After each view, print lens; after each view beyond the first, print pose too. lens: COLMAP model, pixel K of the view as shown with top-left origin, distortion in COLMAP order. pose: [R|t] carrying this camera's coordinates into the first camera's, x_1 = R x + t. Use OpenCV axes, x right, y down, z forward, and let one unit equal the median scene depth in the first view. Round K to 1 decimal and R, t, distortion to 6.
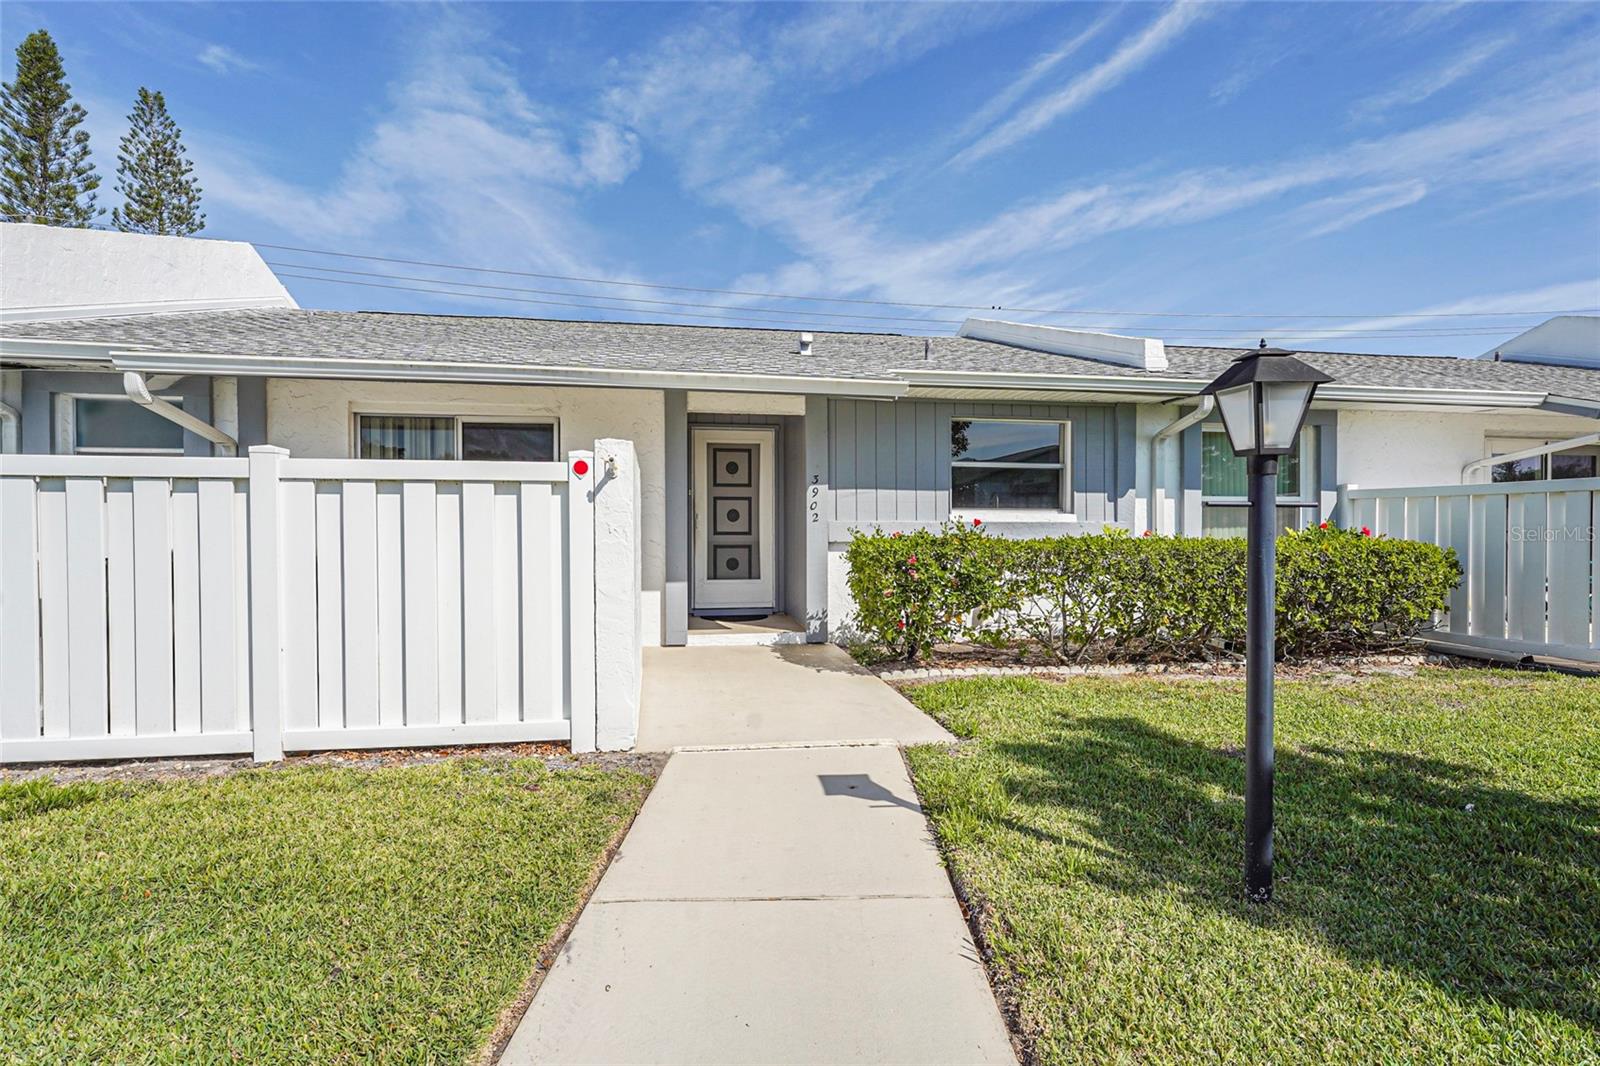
lens RADIAL K [[723.4, 0, 800.0], [0, 723.4, 533.0], [0, 0, 1]] dist [0.000016, -0.000080]
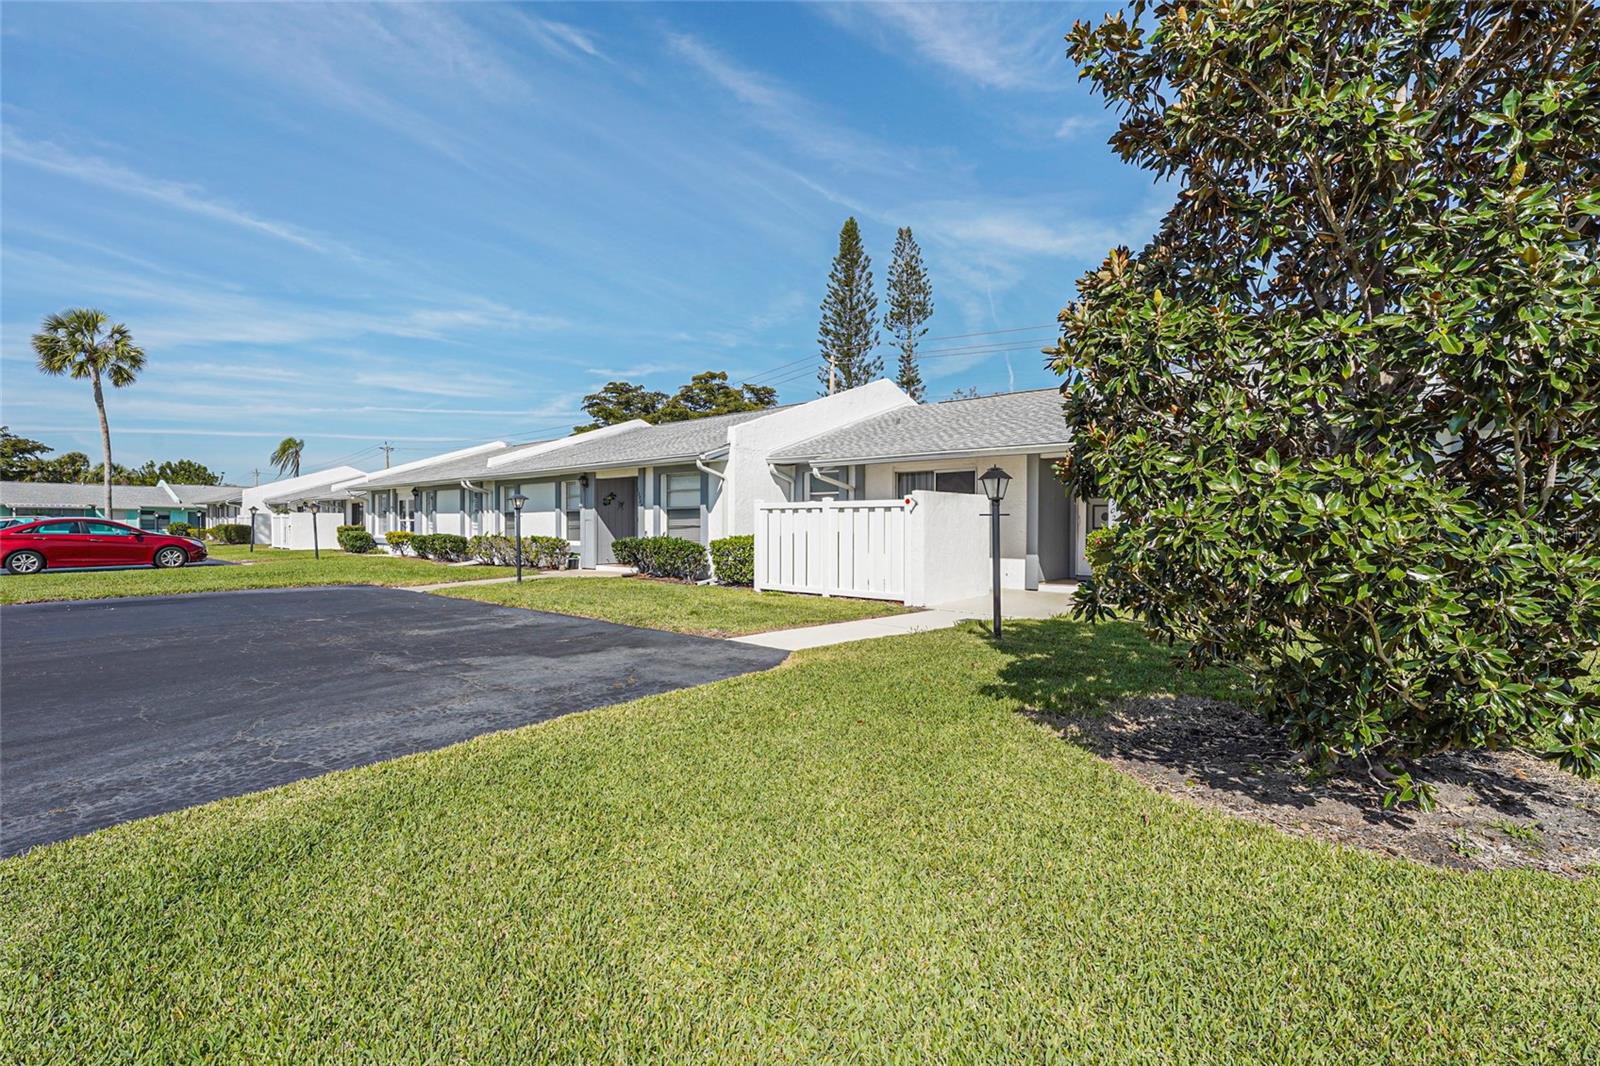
lens RADIAL K [[723.4, 0, 800.0], [0, 723.4, 533.0], [0, 0, 1]] dist [0.000016, -0.000080]
pose [[0.630449, 0.007993, -0.776189, 0.105786], [-0.015167, 0.999883, -0.002023, 0.002720], [0.776082, 0.013048, 0.630496, -0.069752]]
